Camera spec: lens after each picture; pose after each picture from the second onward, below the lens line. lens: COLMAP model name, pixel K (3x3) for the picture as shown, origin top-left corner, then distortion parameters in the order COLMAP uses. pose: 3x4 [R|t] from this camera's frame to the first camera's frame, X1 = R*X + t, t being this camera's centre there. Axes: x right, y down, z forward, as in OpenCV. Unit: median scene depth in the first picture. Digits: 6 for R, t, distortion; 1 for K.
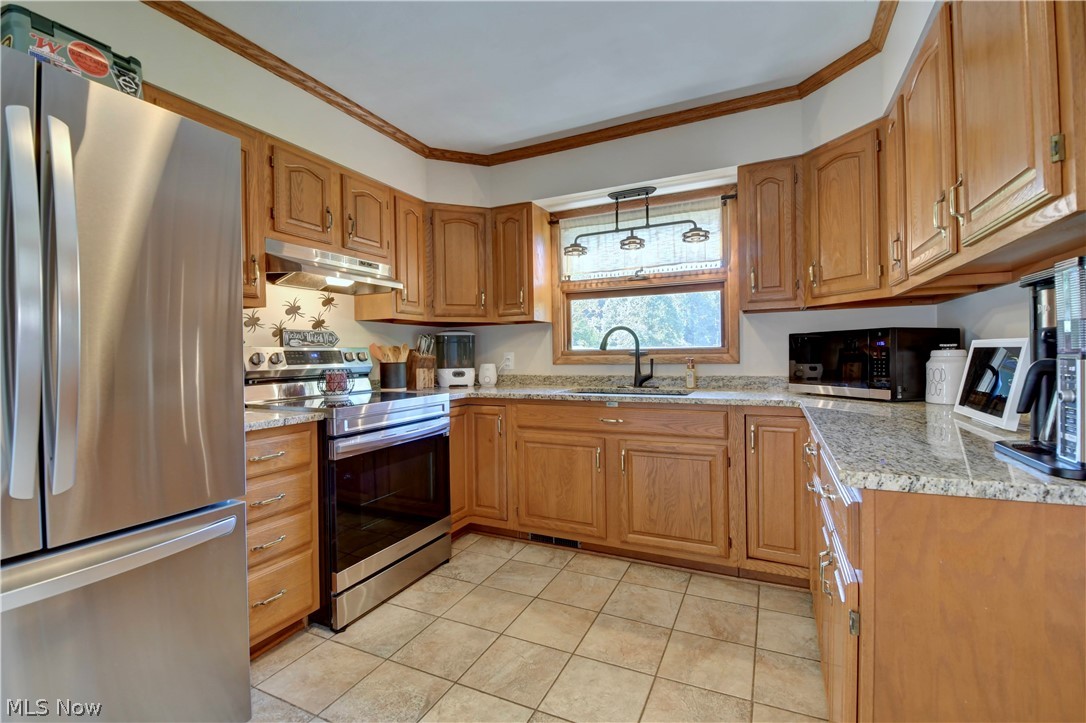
lens RADIAL K [[473.4, 0, 546.0], [0, 473.4, 357.6], [0, 0, 1]] dist [0.018738, -0.019738]
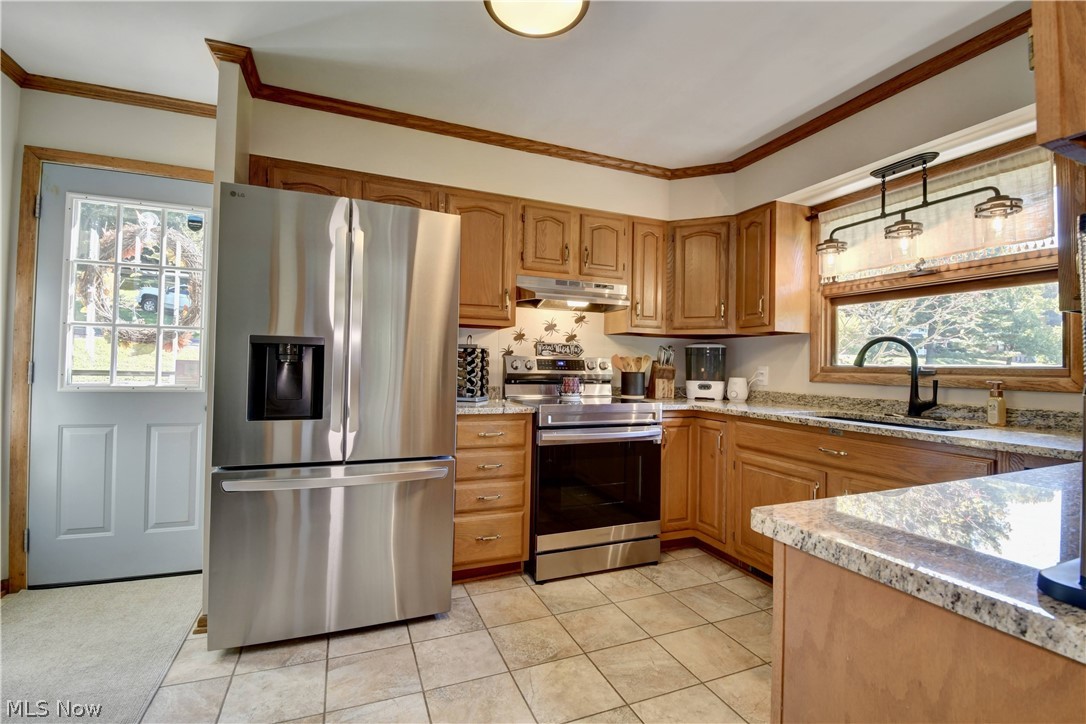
lens RADIAL K [[480.4, 0, 545.2], [0, 480.4, 357.9], [0, 0, 1]] dist [0.011416, -0.019680]
pose [[0.741515, 0.018170, -0.670690, 0.281004], [-0.034895, 0.999325, -0.011507, -0.002682], [0.670028, 0.031936, 0.741649, 0.035200]]
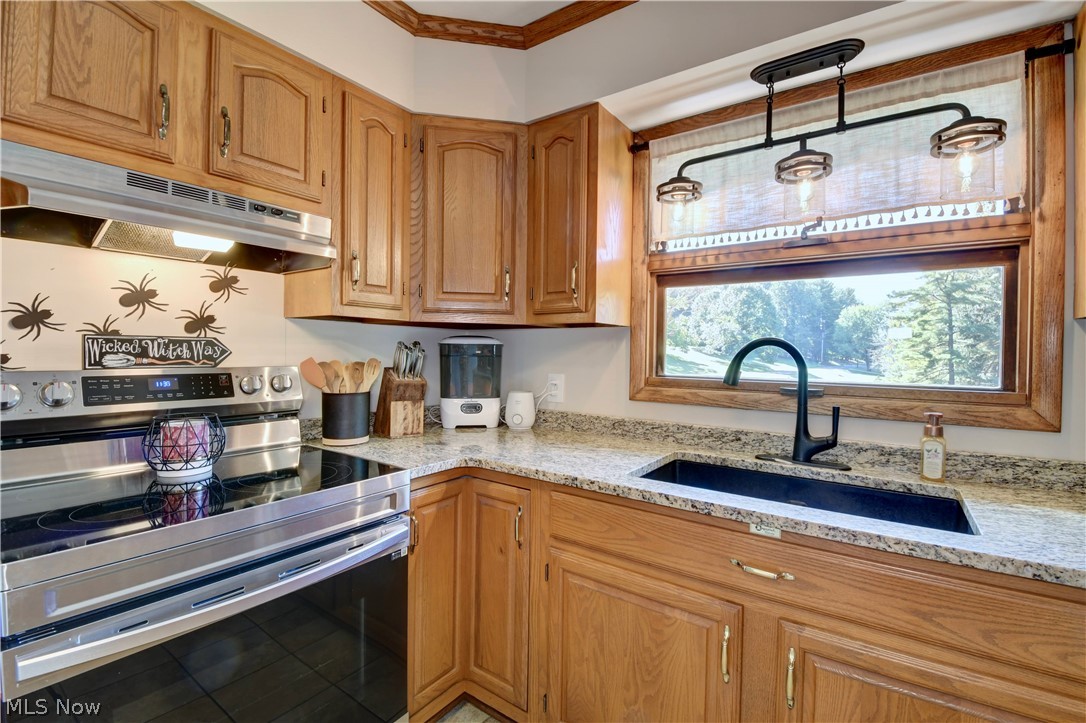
lens RADIAL K [[480.4, 0, 545.2], [0, 480.4, 357.4], [0, 0, 1]] dist [0.011416, -0.019680]
pose [[0.984499, 0.031399, -0.172559, 0.014808], [-0.030410, 0.999502, 0.008370, -0.044463], [0.172736, -0.002993, 0.984964, 0.477959]]
